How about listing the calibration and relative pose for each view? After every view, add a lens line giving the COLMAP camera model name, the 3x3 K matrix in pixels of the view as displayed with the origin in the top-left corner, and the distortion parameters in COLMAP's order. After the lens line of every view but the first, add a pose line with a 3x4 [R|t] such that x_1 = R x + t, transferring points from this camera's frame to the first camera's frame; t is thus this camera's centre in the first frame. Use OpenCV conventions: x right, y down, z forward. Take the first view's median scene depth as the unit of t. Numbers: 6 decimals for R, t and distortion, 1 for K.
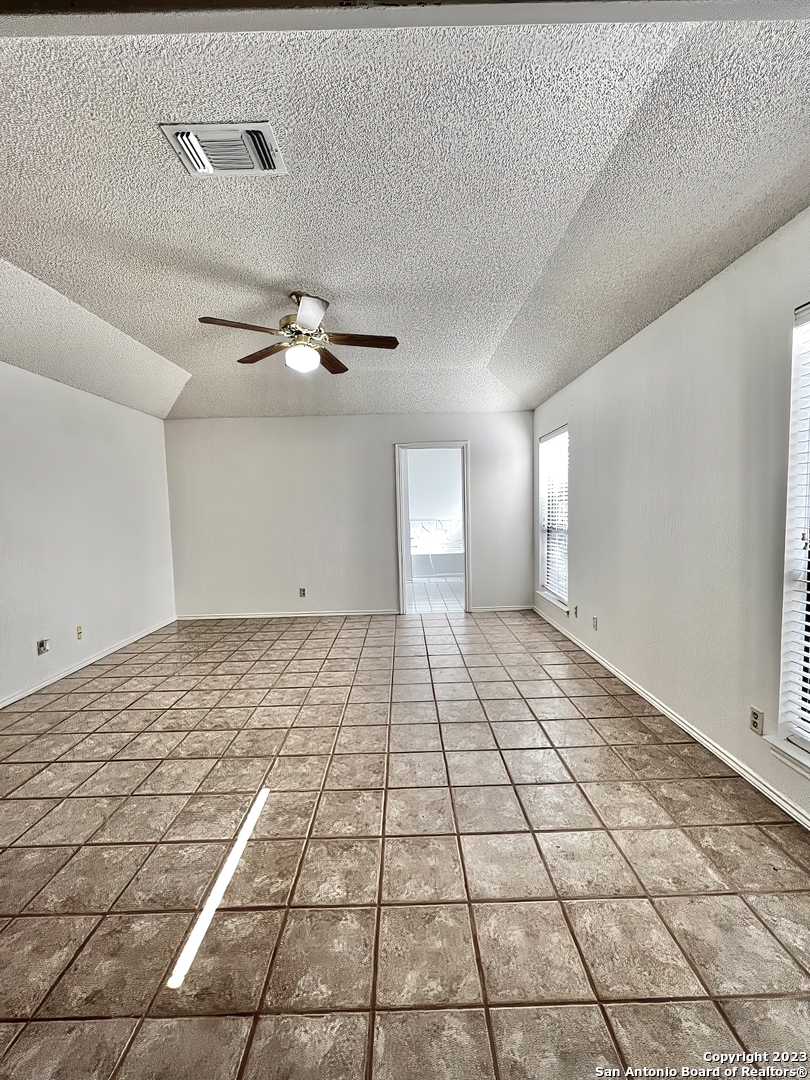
lens RADIAL K [[450.8, 0, 407.4], [0, 450.8, 538.4], [0, 0, 1]] dist [-0.002401, 0.000089]
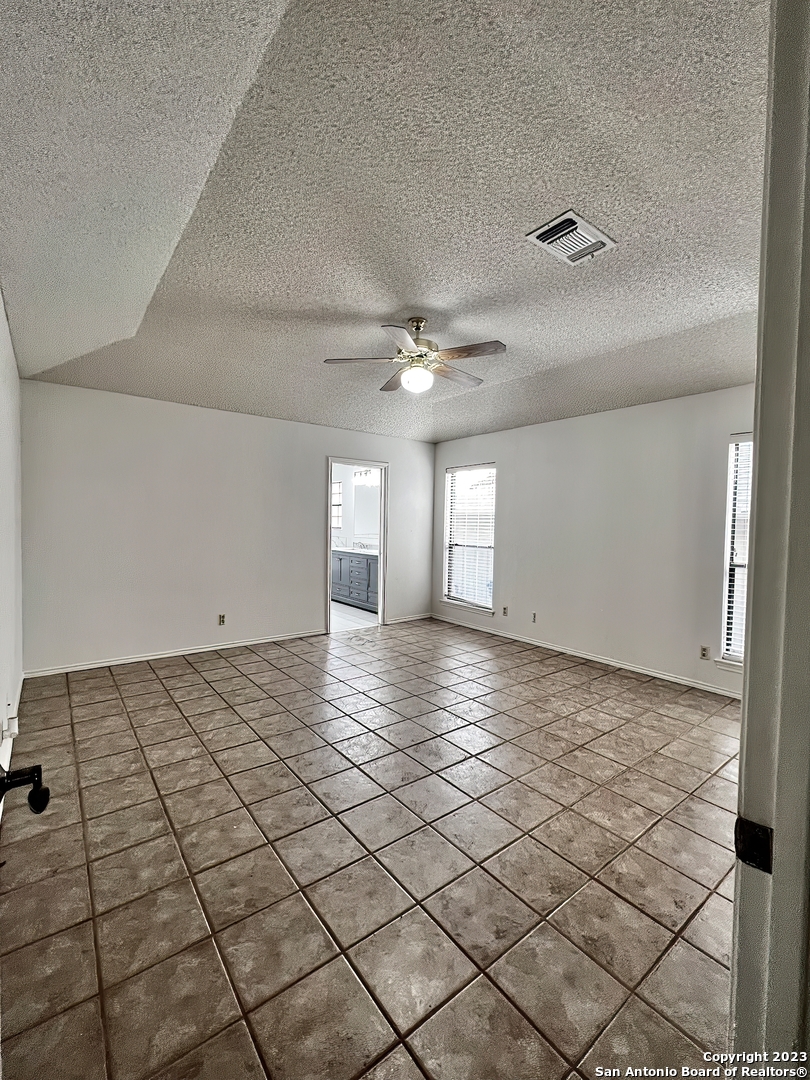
lens RADIAL K [[475.0, 0, 416.0], [0, 475.0, 537.2], [0, 0, 1]] dist [0.000163, 0.000086]
pose [[0.778386, 0.019697, 0.627477, -0.883260], [0.005781, 0.999240, -0.038539, 0.006774], [-0.627760, 0.033626, 0.777680, 0.153880]]
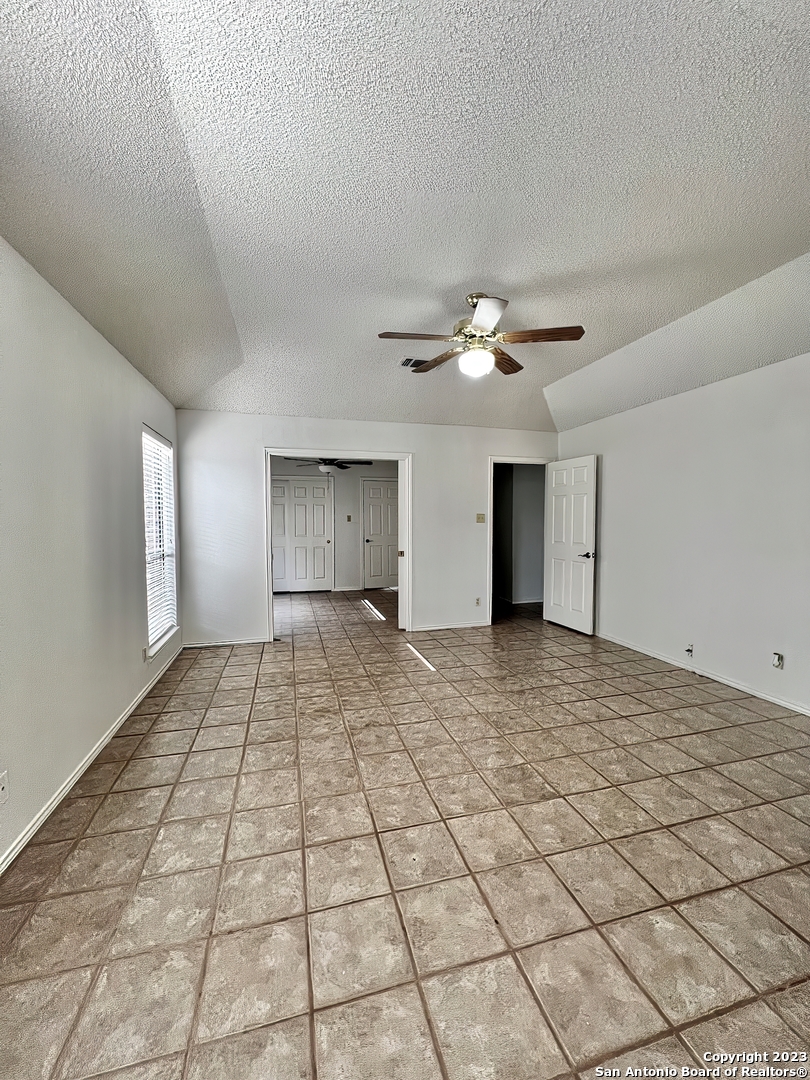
lens RADIAL K [[419.6, 0, 407.8], [0, 419.6, 537.5], [0, 0, 1]] dist [-0.001582, -0.000049]
pose [[-0.964364, 0.040297, -0.261492, 0.150515], [0.008261, 0.992437, 0.122473, -0.135711], [0.264450, 0.115949, -0.957404, 1.788667]]
